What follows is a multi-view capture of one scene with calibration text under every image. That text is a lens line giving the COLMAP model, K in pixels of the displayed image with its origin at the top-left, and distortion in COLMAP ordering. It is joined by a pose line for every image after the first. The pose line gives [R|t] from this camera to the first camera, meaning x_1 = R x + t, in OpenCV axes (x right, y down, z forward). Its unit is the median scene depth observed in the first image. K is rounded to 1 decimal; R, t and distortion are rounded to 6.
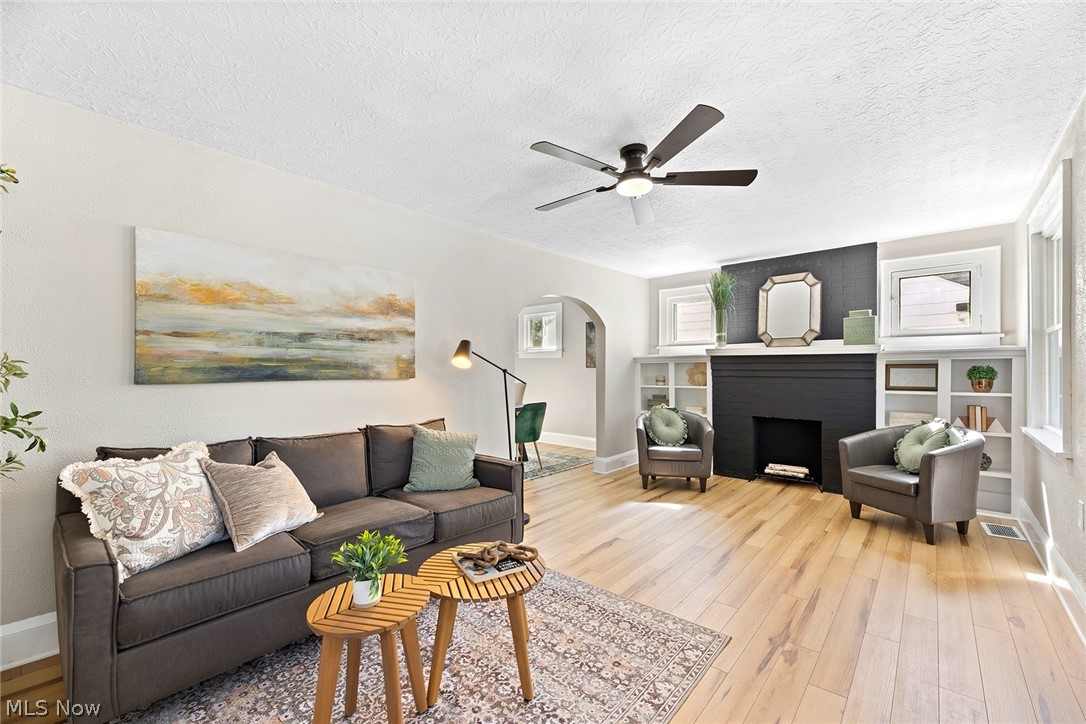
lens RADIAL K [[444.1, 0, 544.3], [0, 444.1, 363.1], [0, 0, 1]] dist [-0.002423, -0.000529]
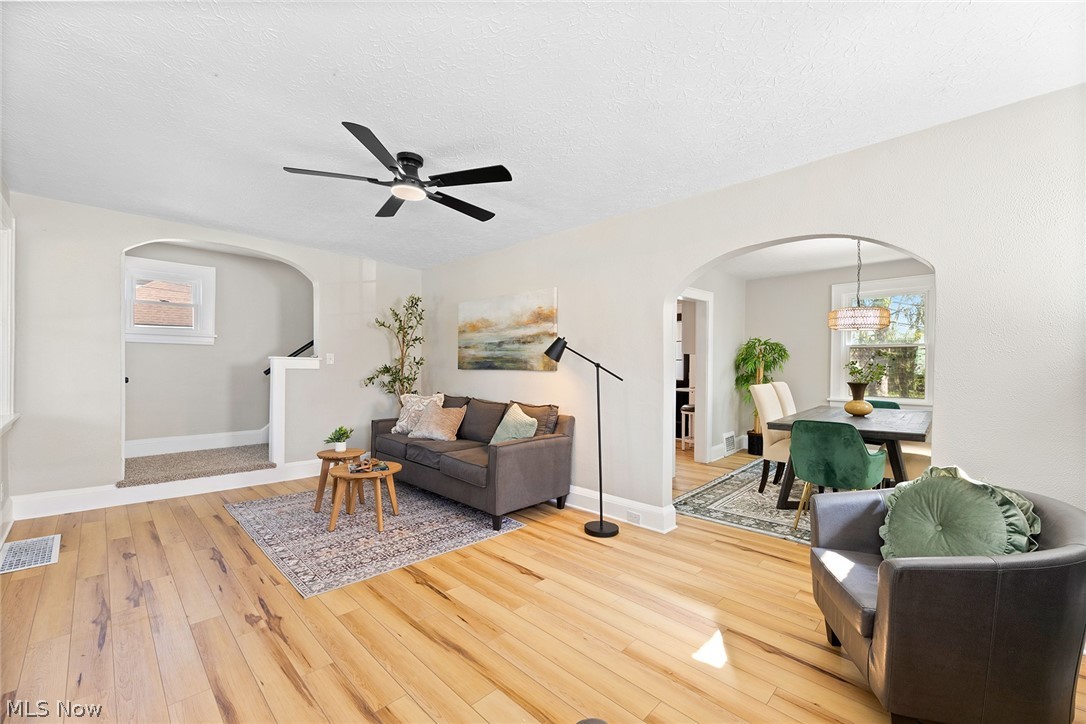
lens RADIAL K [[444.1, 0, 544.3], [0, 444.1, 363.1], [0, 0, 1]] dist [-0.002423, -0.000529]
pose [[-0.062256, -0.000797, -0.998060, 0.894001], [0.009351, 0.999955, -0.001381, 0.013943], [0.998016, -0.009418, -0.062246, 0.996120]]
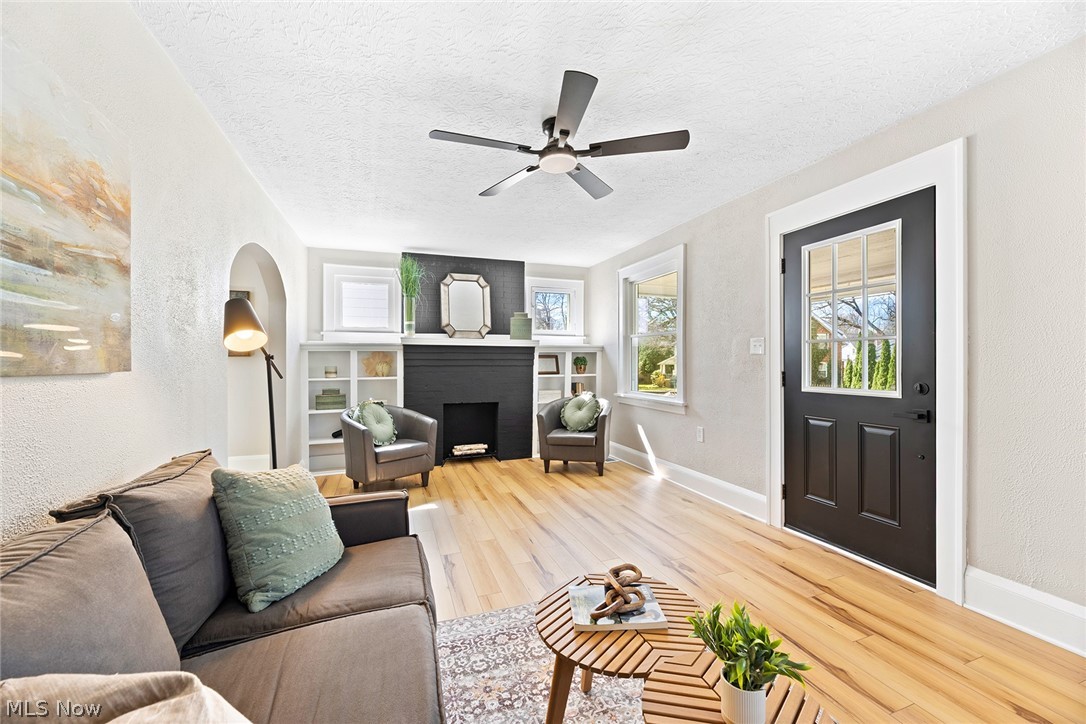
lens RADIAL K [[438.2, 0, 554.6], [0, 438.2, 361.0], [0, 0, 1]] dist [-0.017647, 0.000054]
pose [[0.469755, 0.000358, 0.882797, -0.447319], [-0.010610, 0.999930, 0.005240, 0.015695], [-0.882733, -0.011828, 0.469726, 0.404734]]
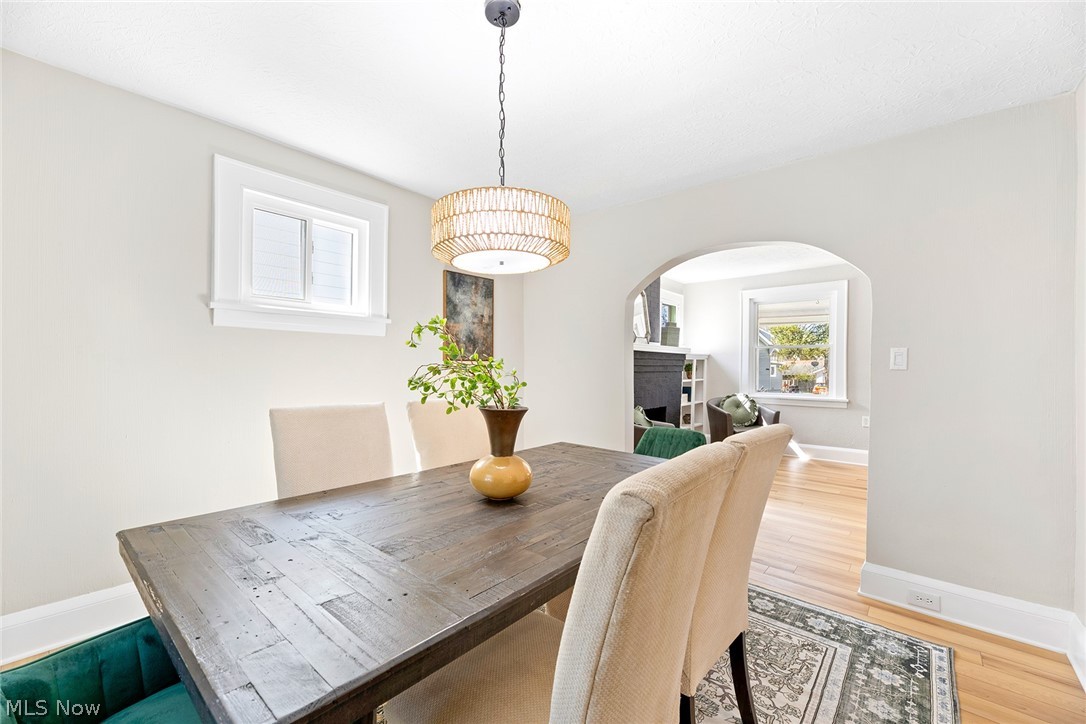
lens RADIAL K [[444.8, 0, 559.4], [0, 444.8, 363.5], [0, 0, 1]] dist [-0.000392, -0.000076]
pose [[-0.017192, 0.009360, 0.999808, -0.820063], [-0.017871, 0.999794, -0.009668, 0.035350], [-0.999692, -0.018034, -0.017021, 1.720971]]
